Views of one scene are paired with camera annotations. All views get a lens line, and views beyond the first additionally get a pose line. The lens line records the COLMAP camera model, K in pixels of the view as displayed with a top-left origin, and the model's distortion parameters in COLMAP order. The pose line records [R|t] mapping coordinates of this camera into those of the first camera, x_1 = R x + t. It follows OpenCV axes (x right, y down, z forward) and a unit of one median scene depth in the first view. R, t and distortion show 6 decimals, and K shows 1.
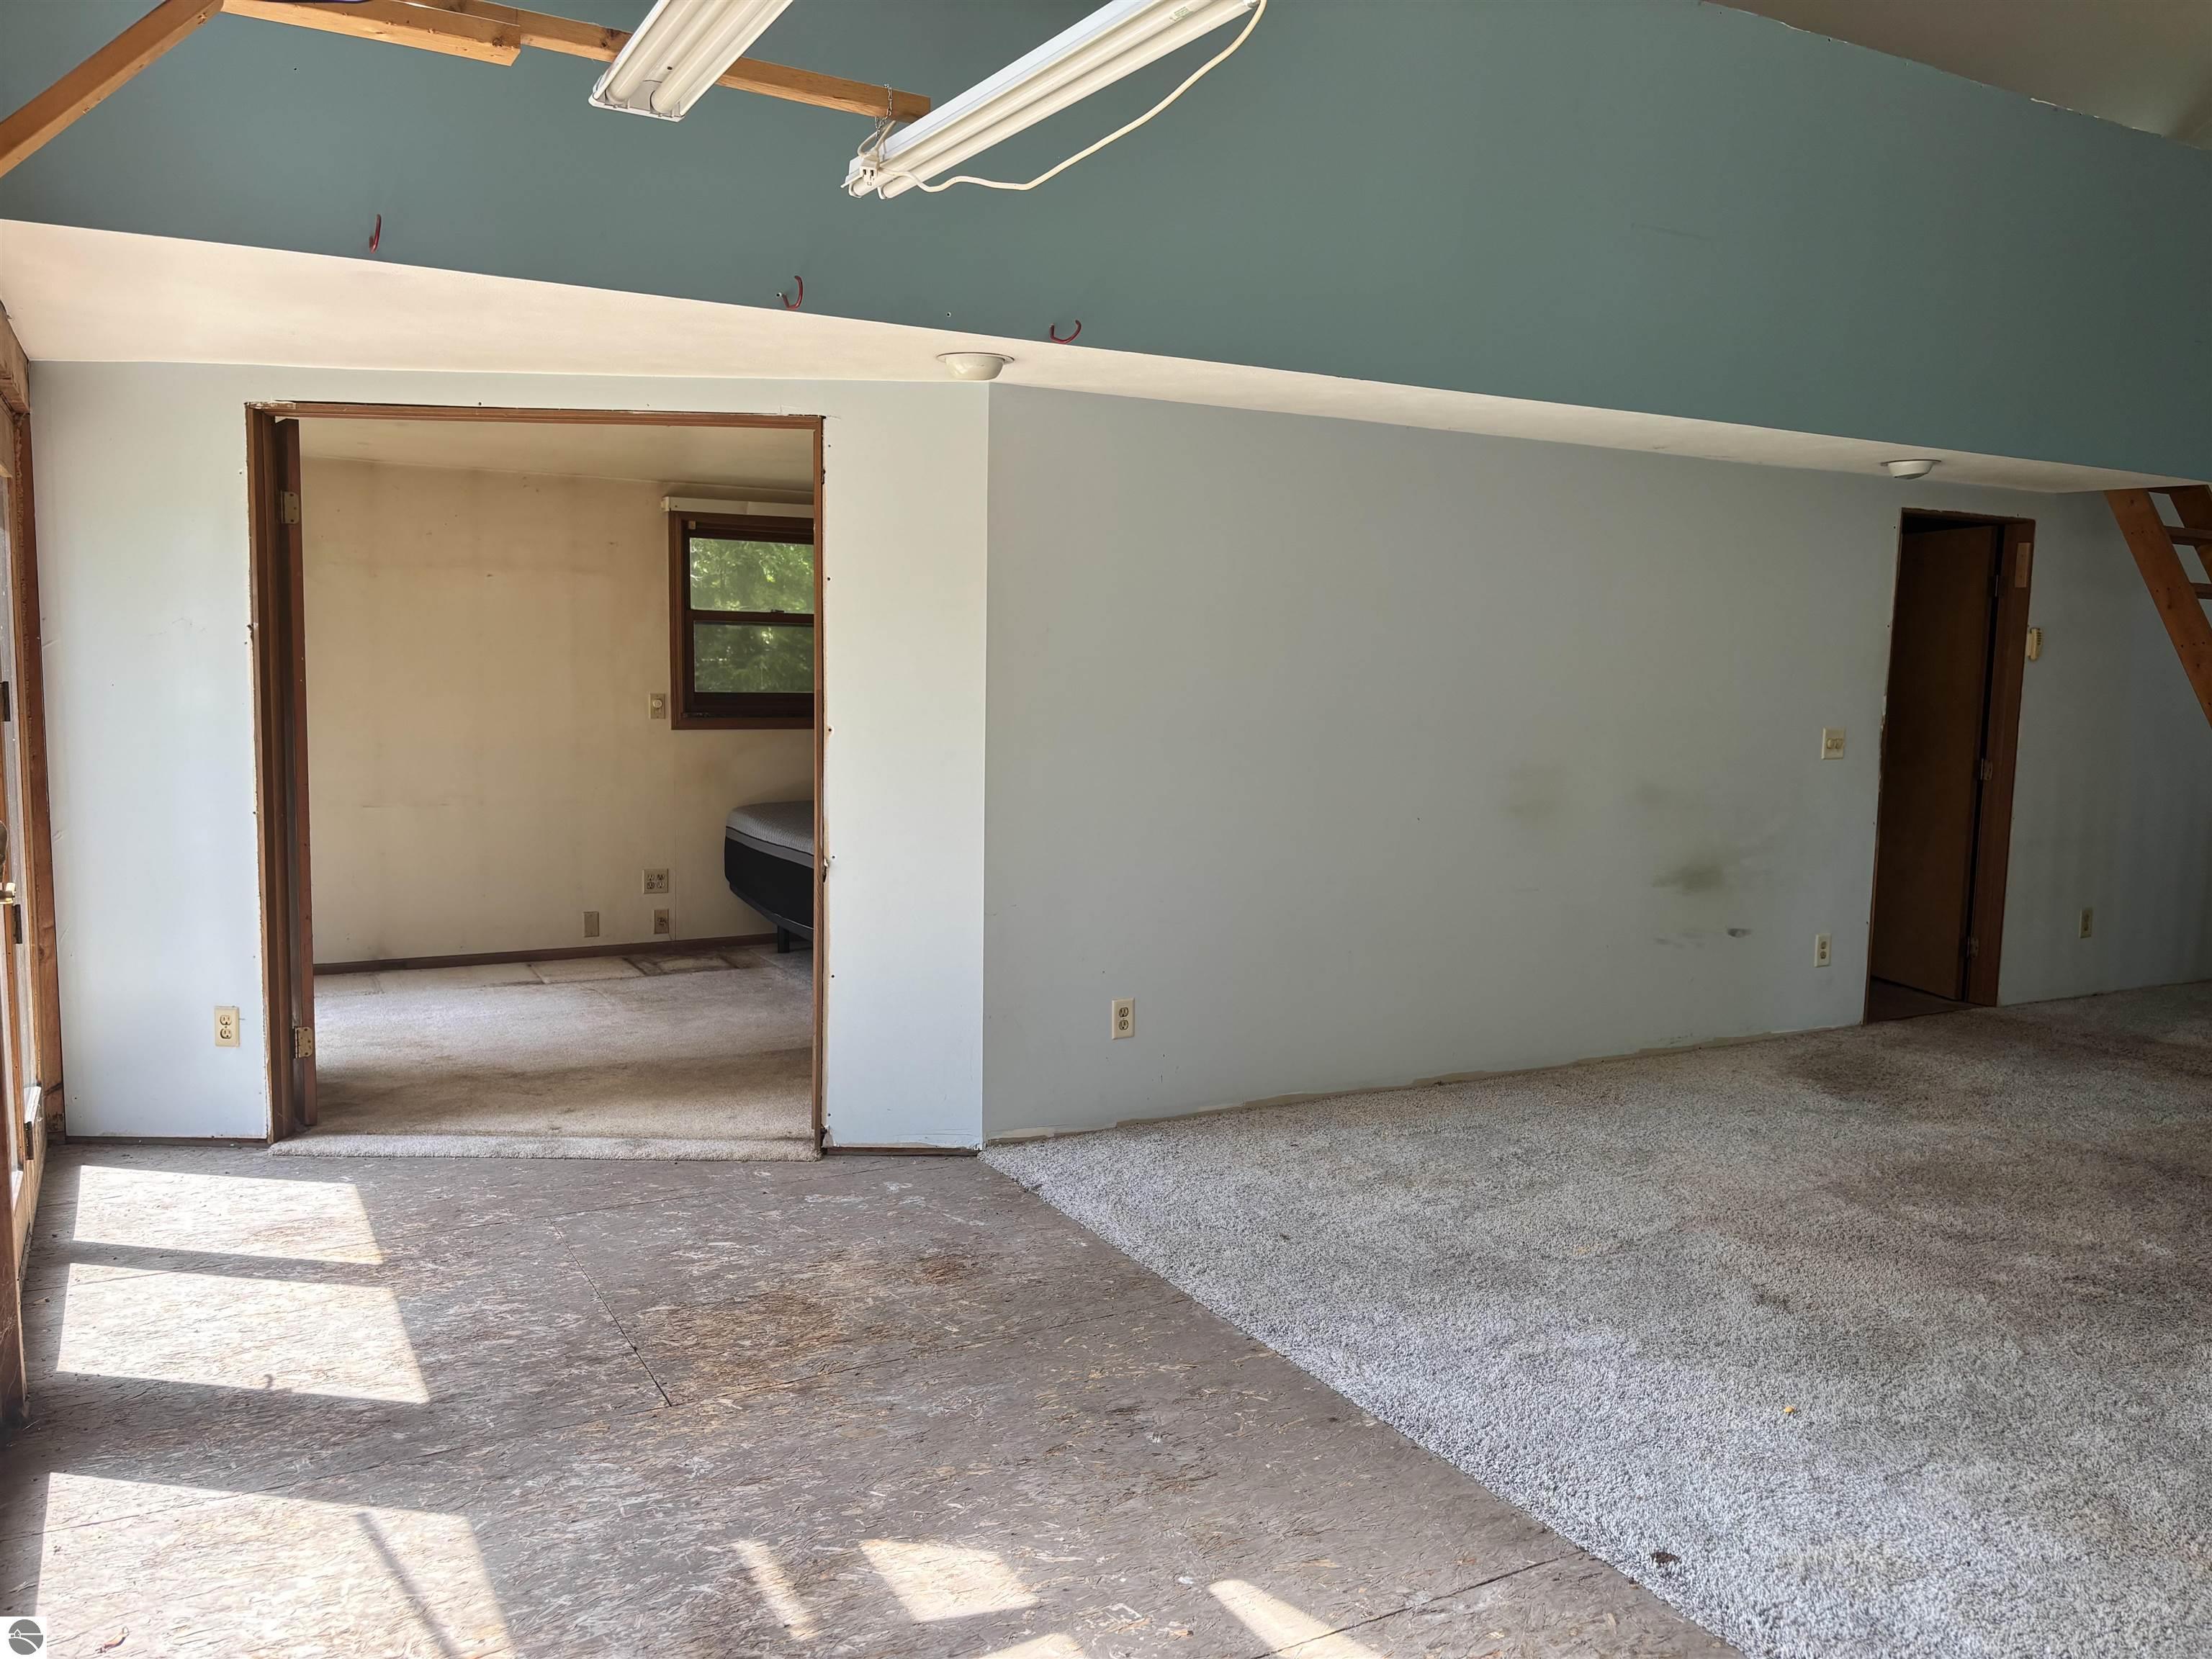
lens RADIAL K [[1665.4, 0, 1104.3], [0, 1665.4, 829.3], [0, 0, 1]] dist [0.022843, -0.012059]
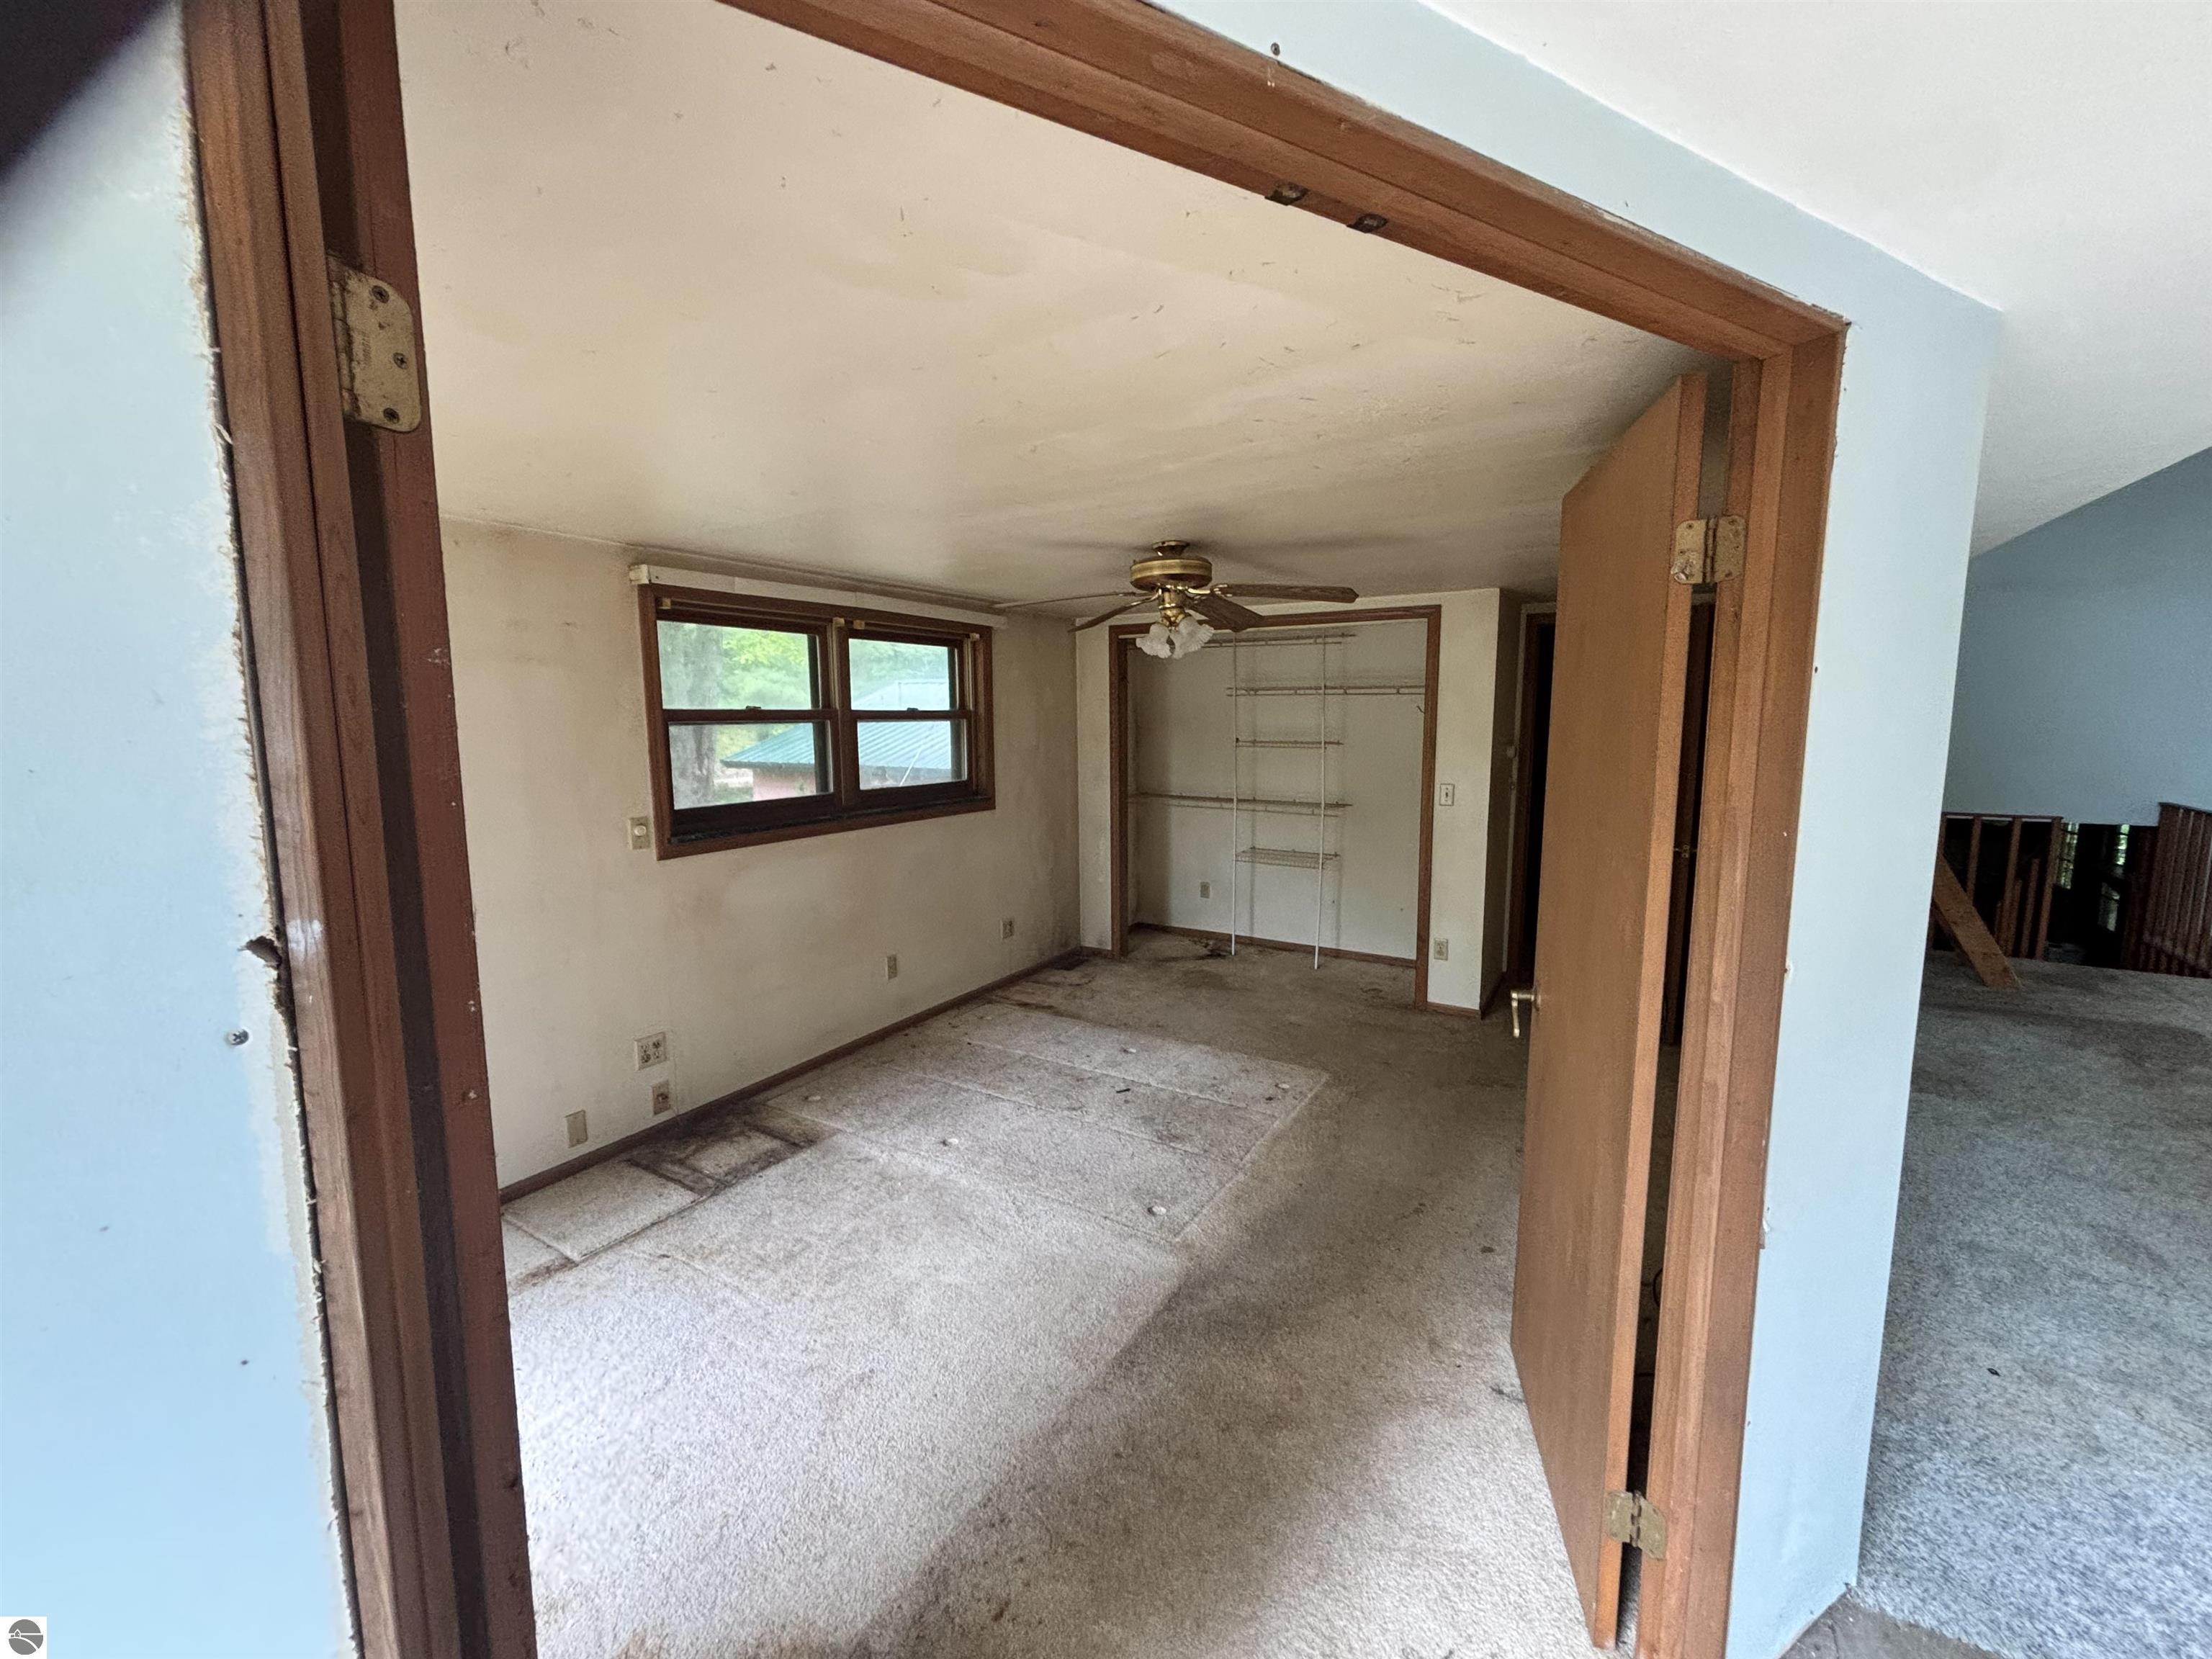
lens RADIAL K [[897.4, 0, 1097.1], [0, 897.4, 823.2], [0, 0, 1]] dist [-0.017800, -0.000169]
pose [[0.865185, -0.082327, 0.494649, -0.317710], [0.072727, 0.996602, 0.038663, -0.087027], [-0.496151, 0.002524, 0.868233, 0.579730]]
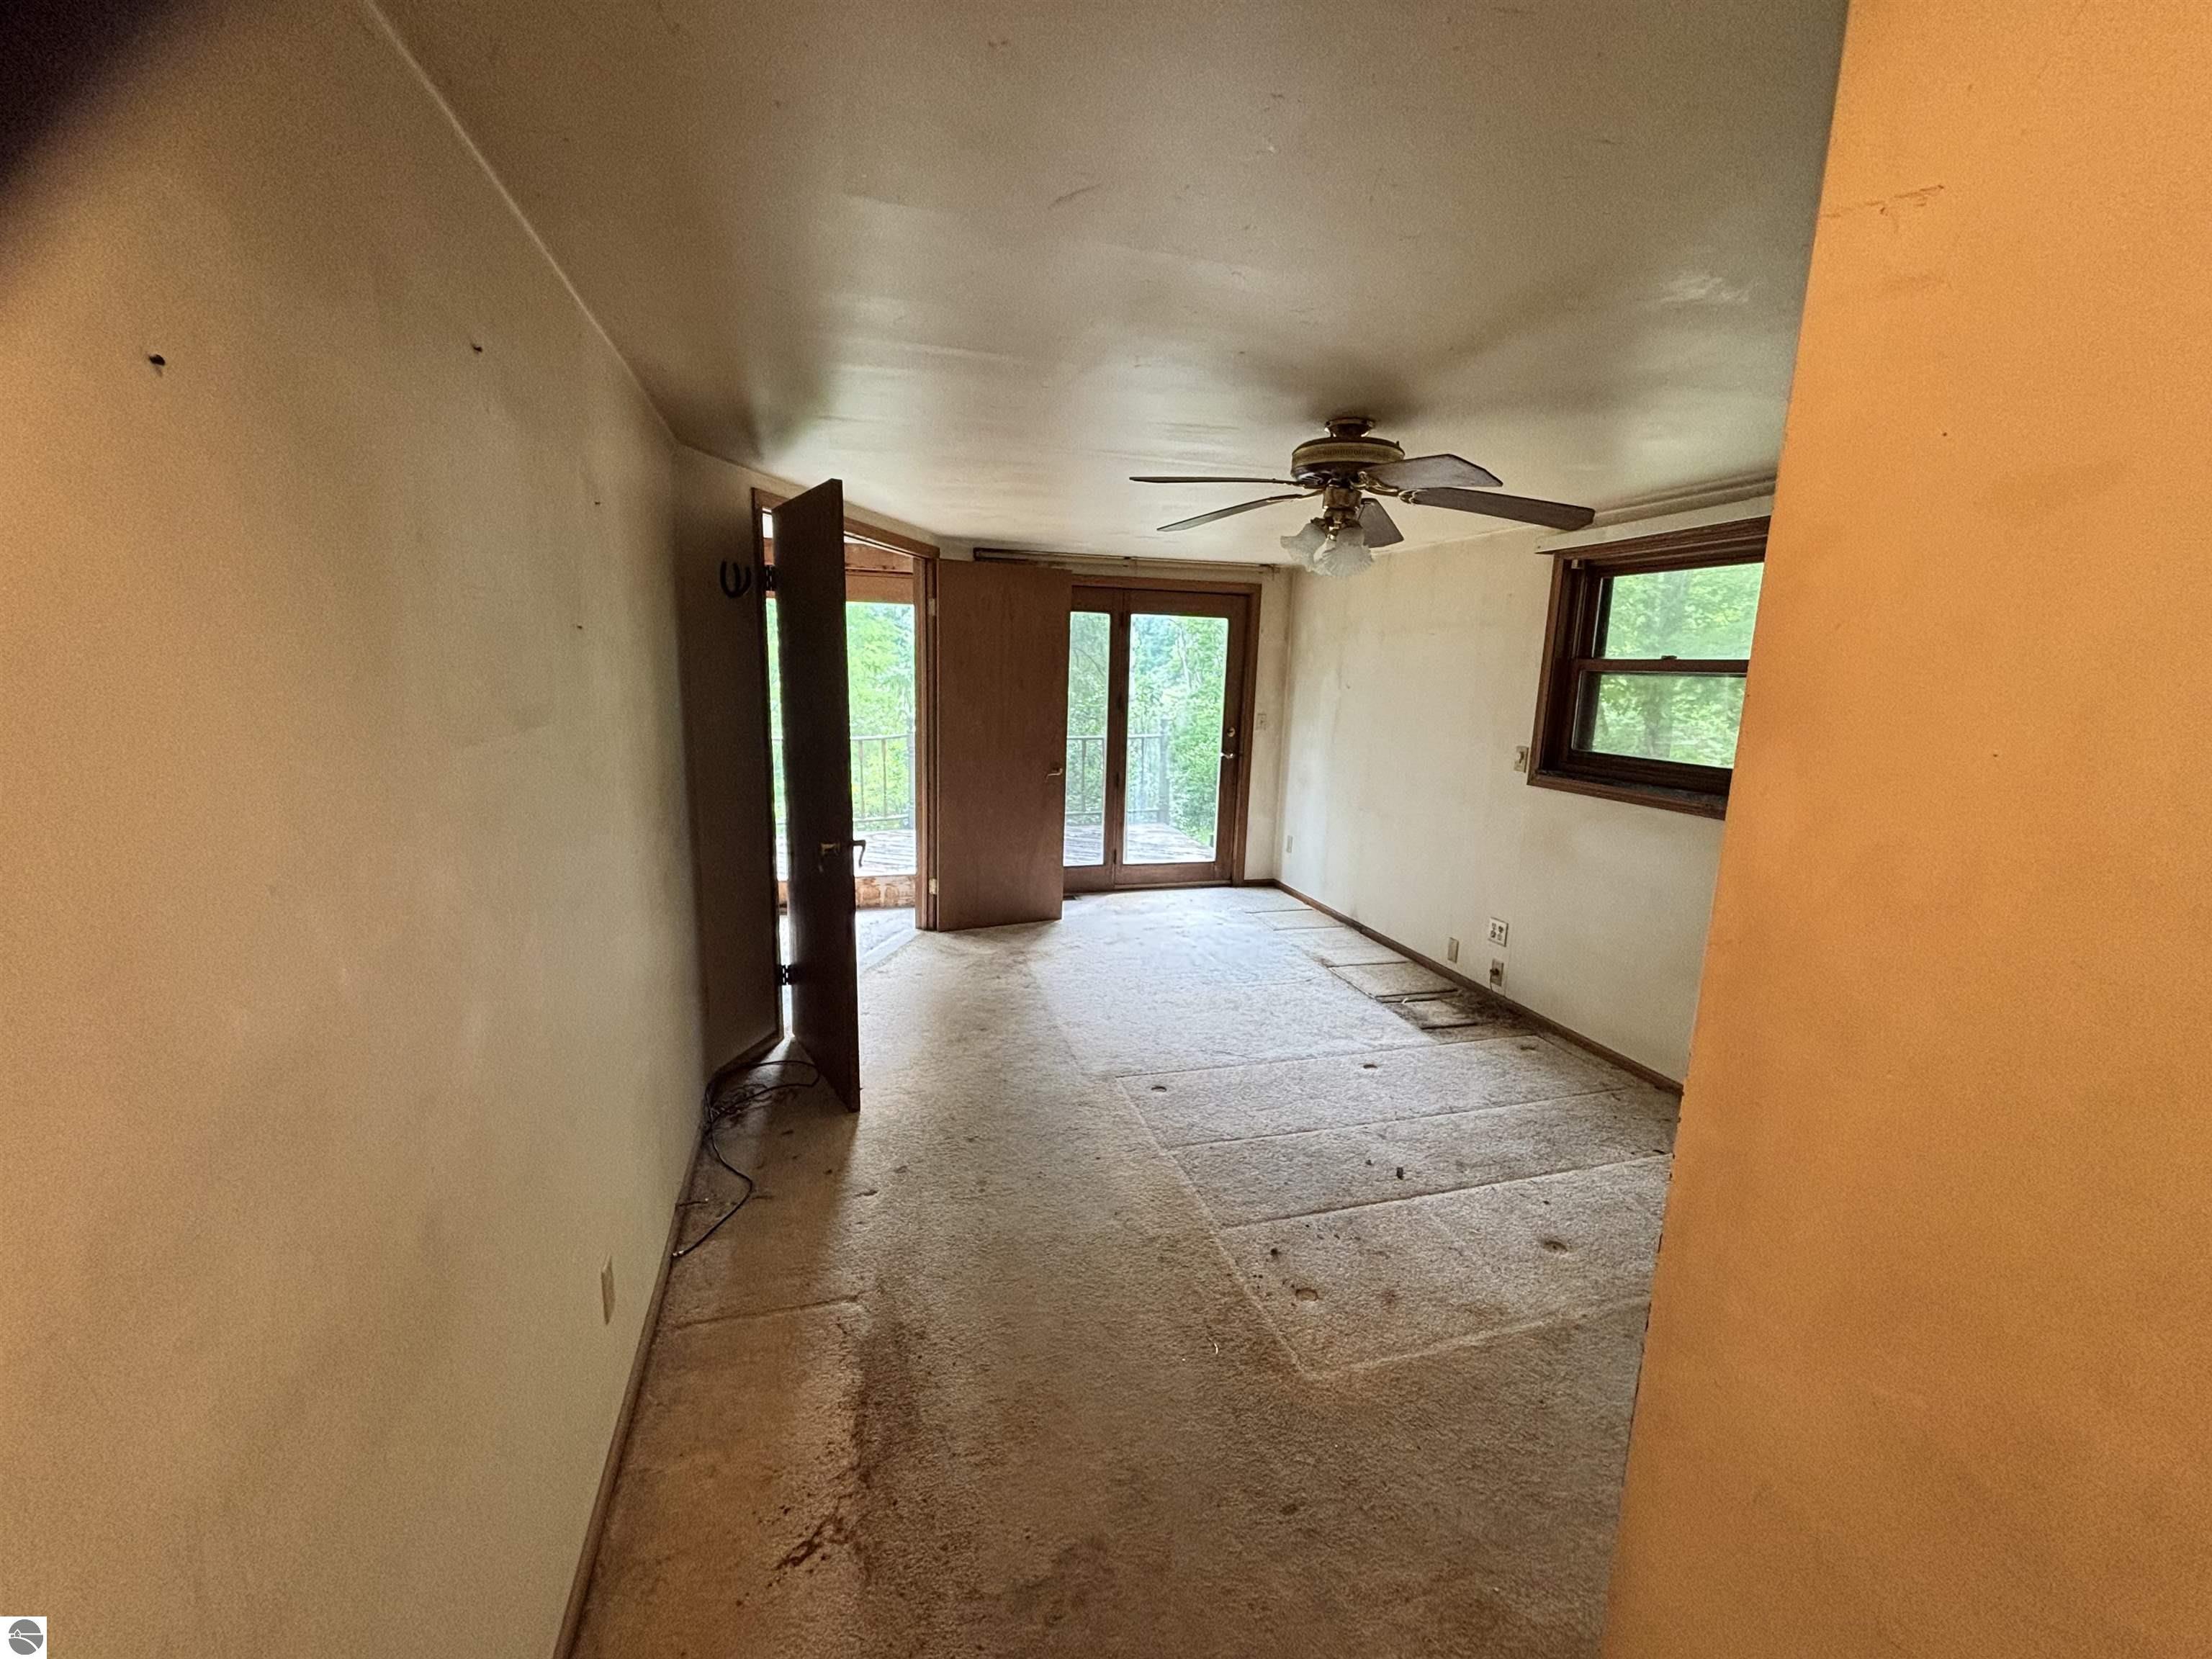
lens RADIAL K [[897.4, 0, 1101.0], [0, 897.4, 847.3], [0, 0, 1]] dist [-0.017800, -0.000169]
pose [[-0.212610, 0.174458, -0.961437, 0.324674], [-0.134162, 0.969402, 0.205572, -0.108085], [0.967883, 0.172695, -0.182699, 0.950282]]
